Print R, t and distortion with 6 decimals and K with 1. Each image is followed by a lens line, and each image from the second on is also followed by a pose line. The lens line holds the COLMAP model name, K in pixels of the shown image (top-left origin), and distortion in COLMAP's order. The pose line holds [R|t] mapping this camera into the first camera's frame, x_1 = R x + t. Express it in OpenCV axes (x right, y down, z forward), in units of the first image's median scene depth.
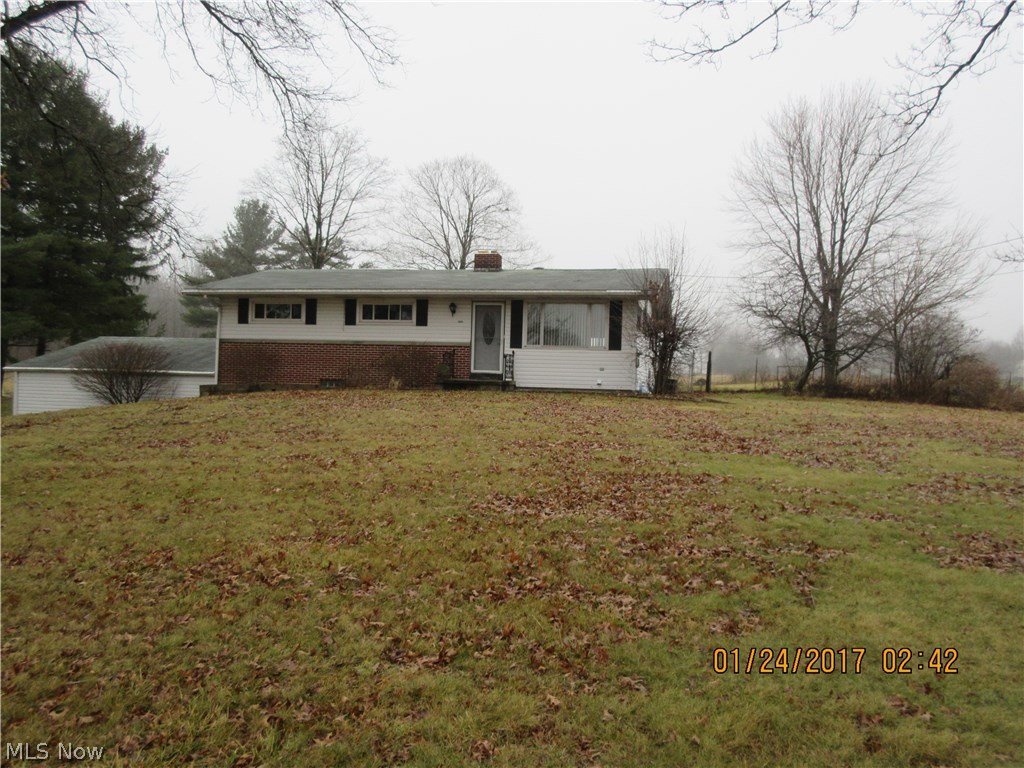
lens RADIAL K [[806.3, 0, 511.9], [0, 806.3, 380.2], [0, 0, 1]] dist [0.055652, 0.008124]
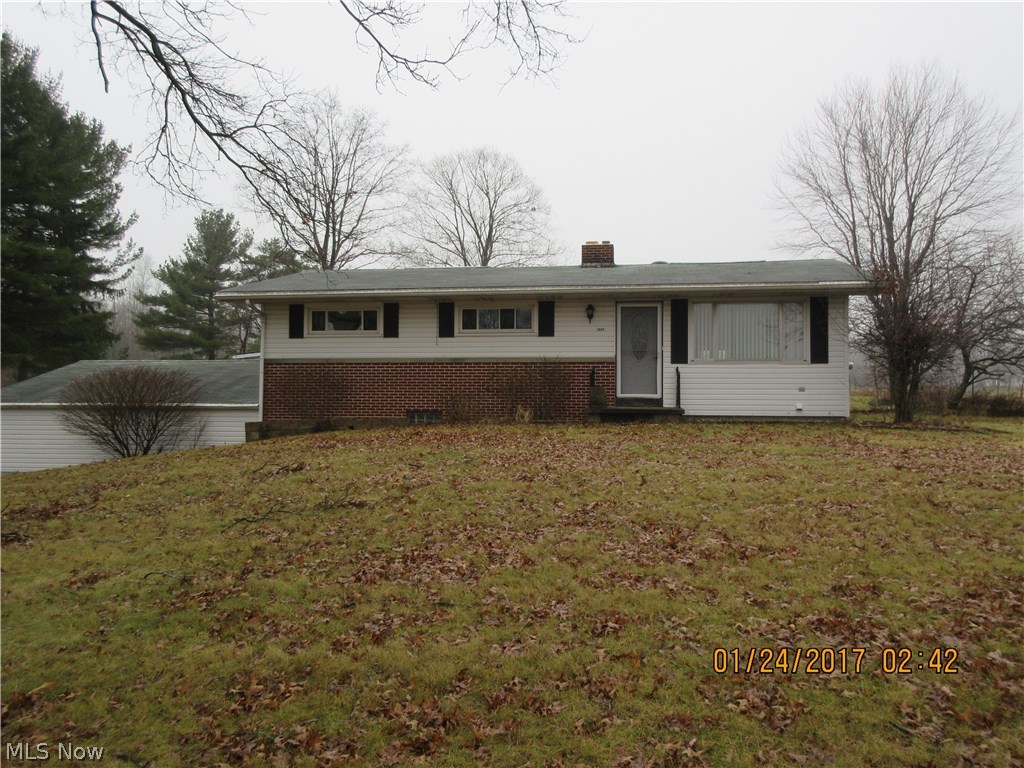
lens RADIAL K [[806.3, 0, 512.4], [0, 806.3, 389.6], [0, 0, 1]] dist [0.055652, 0.008124]
pose [[0.997646, -0.020971, 0.065289, -0.093919], [0.021692, 0.999711, -0.010361, -0.005425], [-0.065053, 0.011753, 0.997813, 0.126749]]
